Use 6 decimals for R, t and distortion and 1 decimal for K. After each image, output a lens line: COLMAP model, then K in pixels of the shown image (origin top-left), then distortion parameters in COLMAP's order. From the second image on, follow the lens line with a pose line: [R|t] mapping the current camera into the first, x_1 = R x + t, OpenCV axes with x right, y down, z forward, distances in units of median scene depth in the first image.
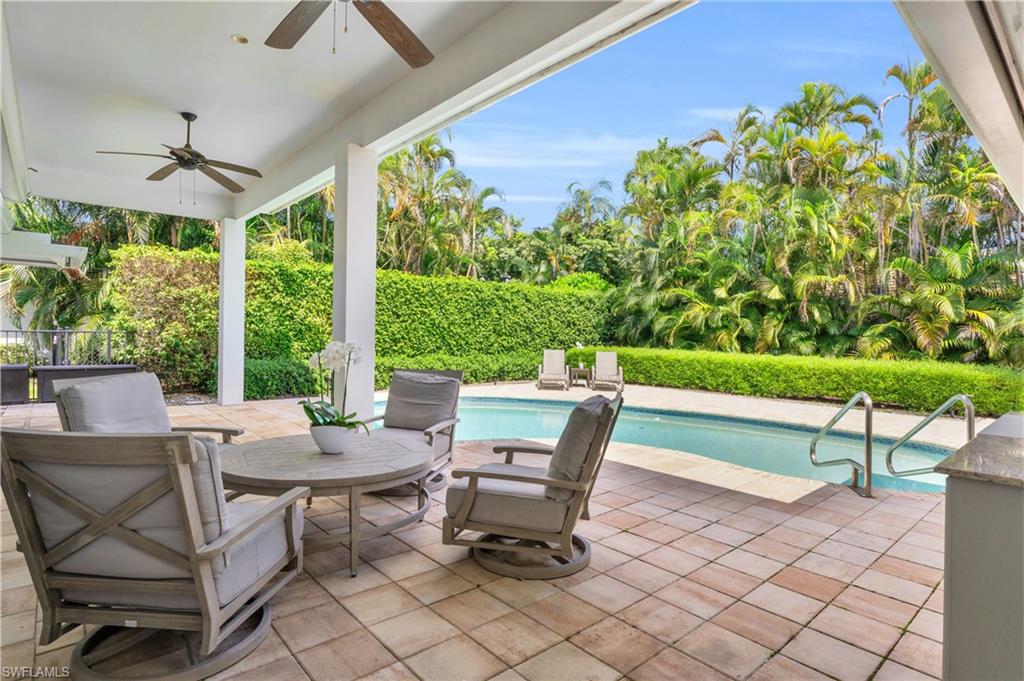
lens RADIAL K [[530.7, 0, 513.3], [0, 530.7, 336.0], [0, 0, 1]] dist [-0.000183, -0.000726]
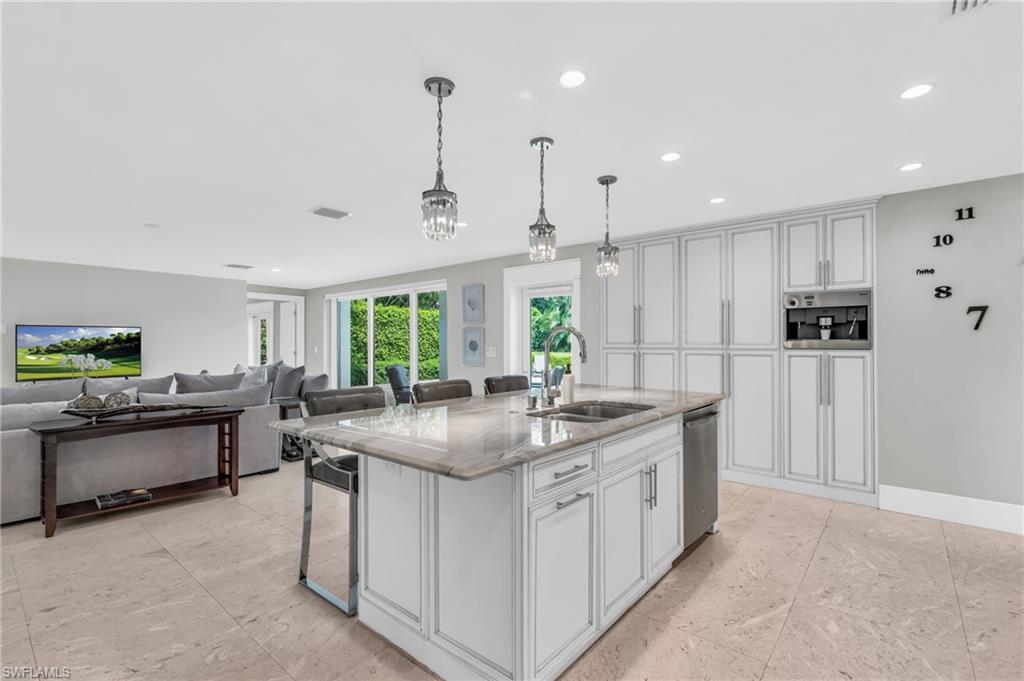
lens RADIAL K [[462.1, 0, 514.8], [0, 462.1, 333.0], [0, 0, 1]] dist [-0.004491, 0.001668]
pose [[0.986340, -0.013108, 0.164197, -0.150615], [0.016270, 0.999707, -0.017927, -0.017070], [-0.163914, 0.020354, 0.986265, -0.442240]]
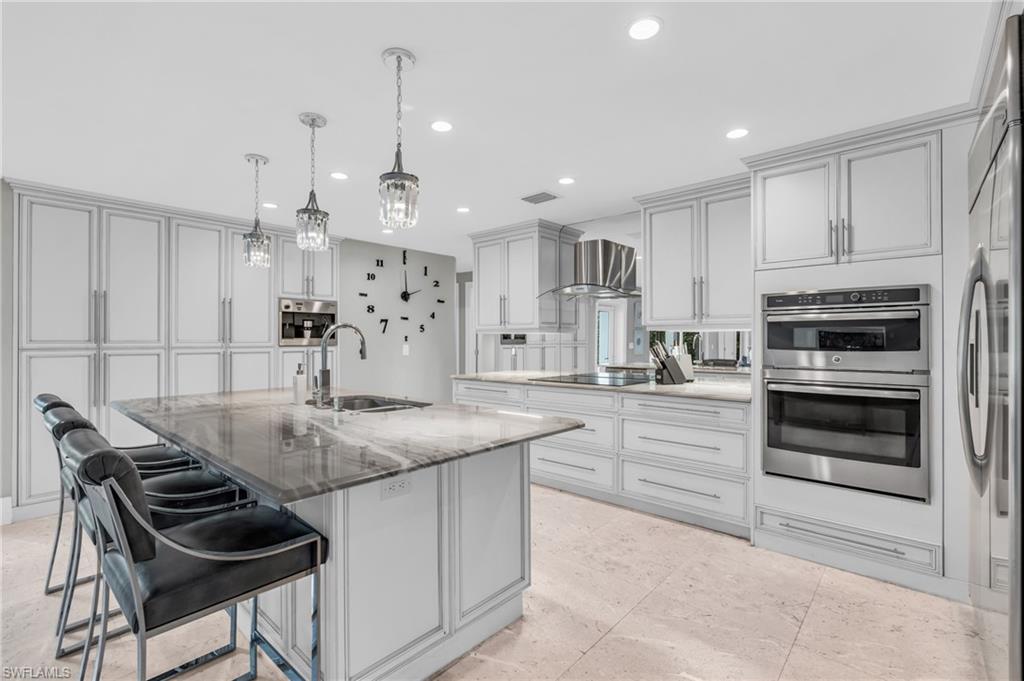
lens RADIAL K [[462.1, 0, 512.8], [0, 462.1, 340.5], [0, 0, 1]] dist [-0.004491, 0.001668]
pose [[-0.129586, -0.013282, 0.991479, -0.291441], [0.001333, 0.999907, 0.013569, -0.017852], [-0.991567, 0.003080, -0.129556, -0.307638]]
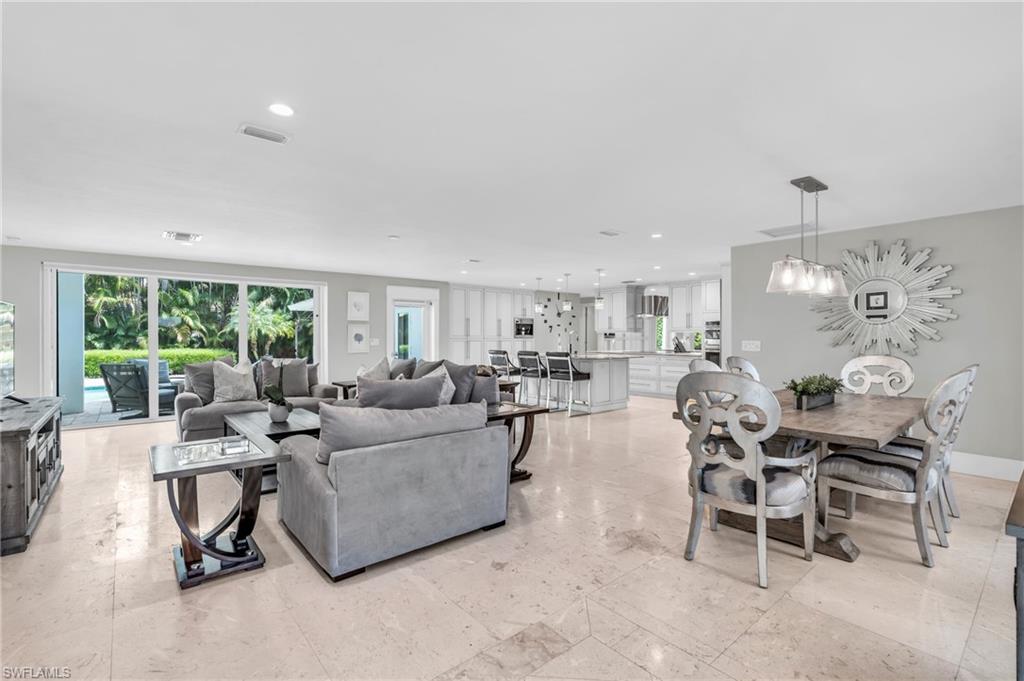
lens RADIAL K [[462.1, 0, 512.6], [0, 462.1, 332.3], [0, 0, 1]] dist [-0.004491, 0.001668]
pose [[0.011779, -0.010001, 0.999881, -0.740028], [-0.002246, 0.999947, 0.010028, -0.027630], [-0.999928, -0.002363, 0.011756, -0.187974]]
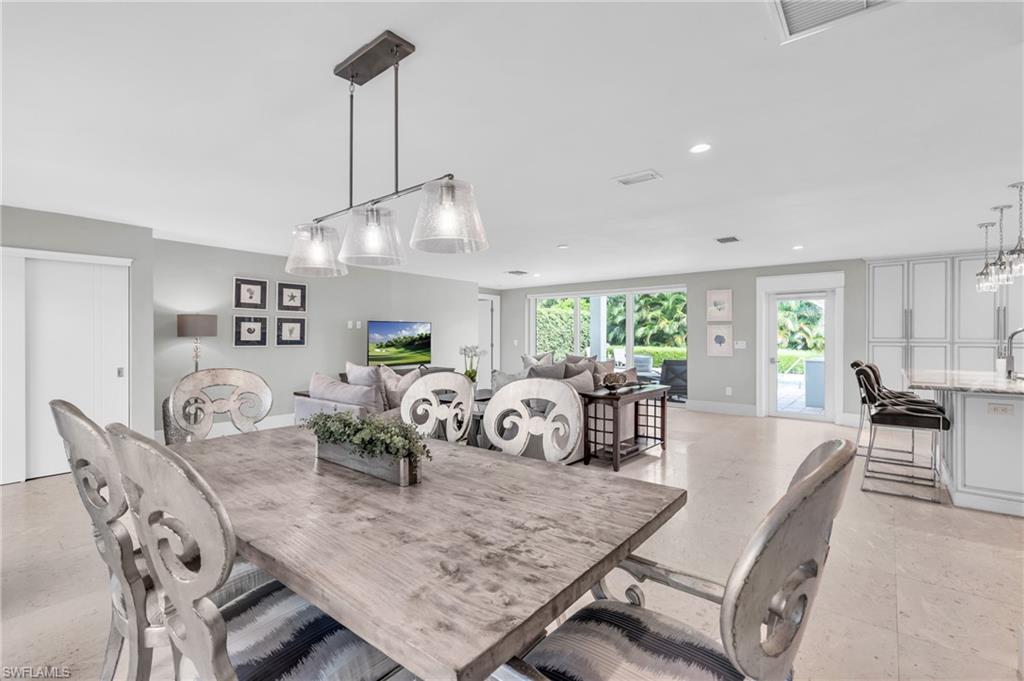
lens RADIAL K [[462.1, 0, 516.4], [0, 462.1, 339.5], [0, 0, 1]] dist [-0.004491, 0.001668]
pose [[0.983778, -0.020540, 0.178211, -0.464812], [0.019011, 0.999766, 0.010282, -0.024994], [-0.178381, -0.006727, 0.983938, -0.489362]]
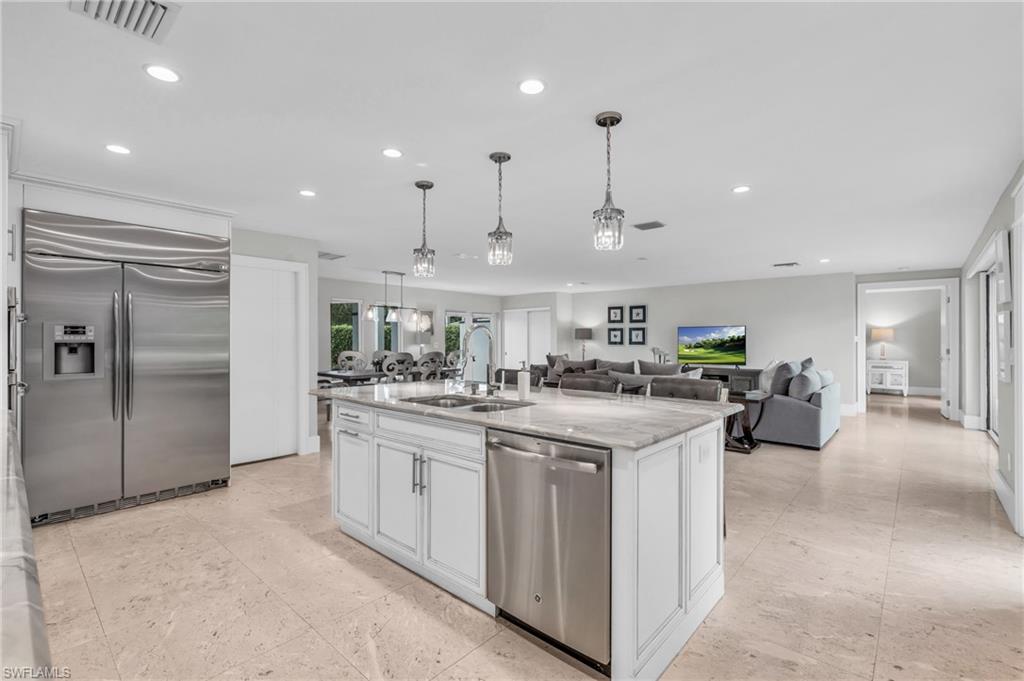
lens RADIAL K [[462.1, 0, 506.5], [0, 462.1, 341.9], [0, 0, 1]] dist [-0.004491, 0.001668]
pose [[0.119050, -0.018237, -0.992721, 0.096713], [0.002617, 0.999834, -0.018053, -0.010972], [0.992885, -0.000449, 0.119078, -0.277301]]
